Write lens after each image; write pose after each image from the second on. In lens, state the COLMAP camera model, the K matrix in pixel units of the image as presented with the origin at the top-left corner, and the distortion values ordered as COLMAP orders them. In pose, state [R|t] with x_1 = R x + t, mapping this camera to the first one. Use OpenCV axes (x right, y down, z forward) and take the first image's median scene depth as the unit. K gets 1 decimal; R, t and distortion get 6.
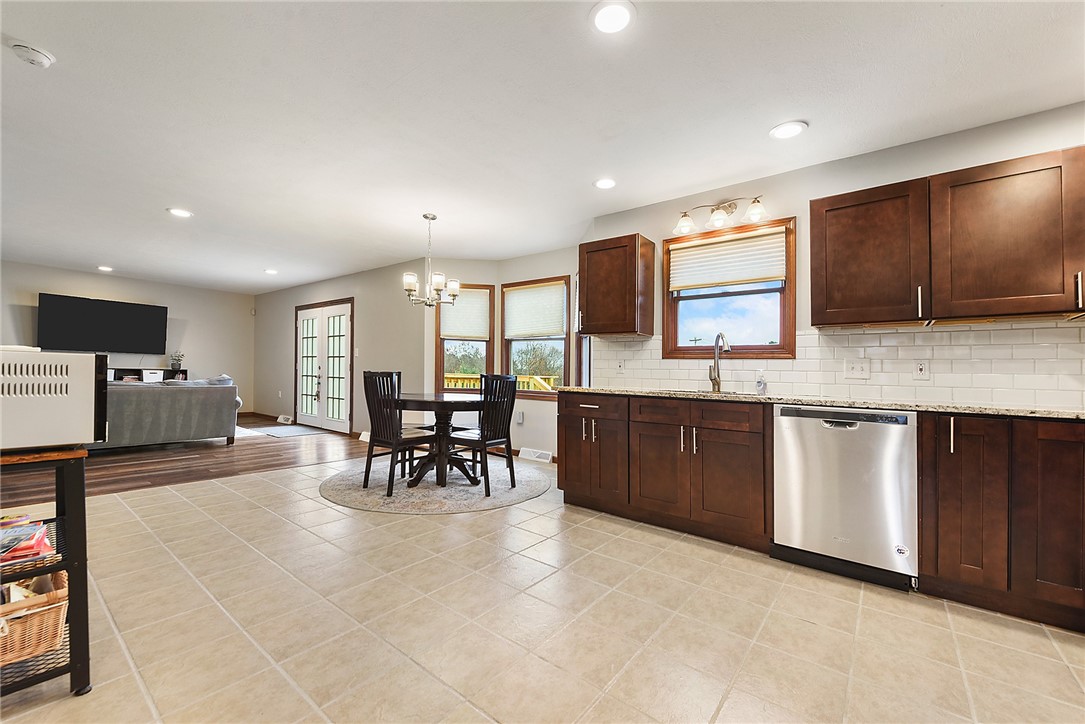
lens RADIAL K [[447.9, 0, 569.8], [0, 447.9, 380.6], [0, 0, 1]] dist [0.000933, -0.000298]
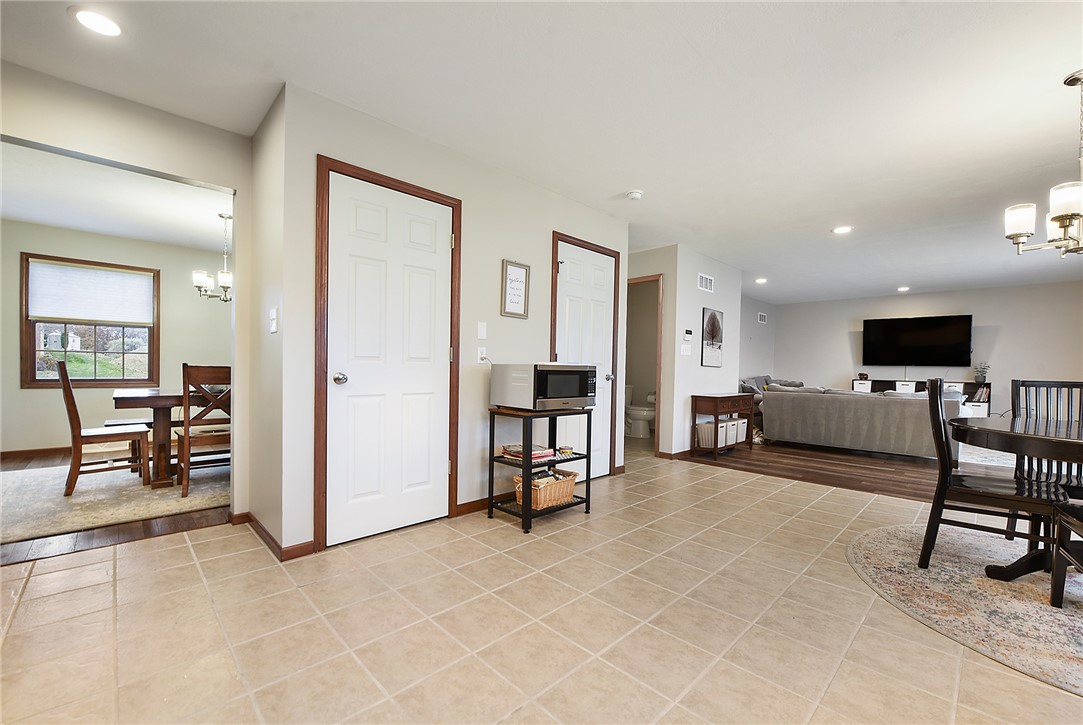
lens RADIAL K [[447.1, 0, 521.8], [0, 447.1, 372.3], [0, 0, 1]] dist [0.000933, -0.000298]
pose [[-0.161061, -0.018373, -0.986773, 0.237107], [-0.038240, 0.999192, -0.012363, 0.001684], [0.986203, 0.035743, -0.161633, 0.352305]]
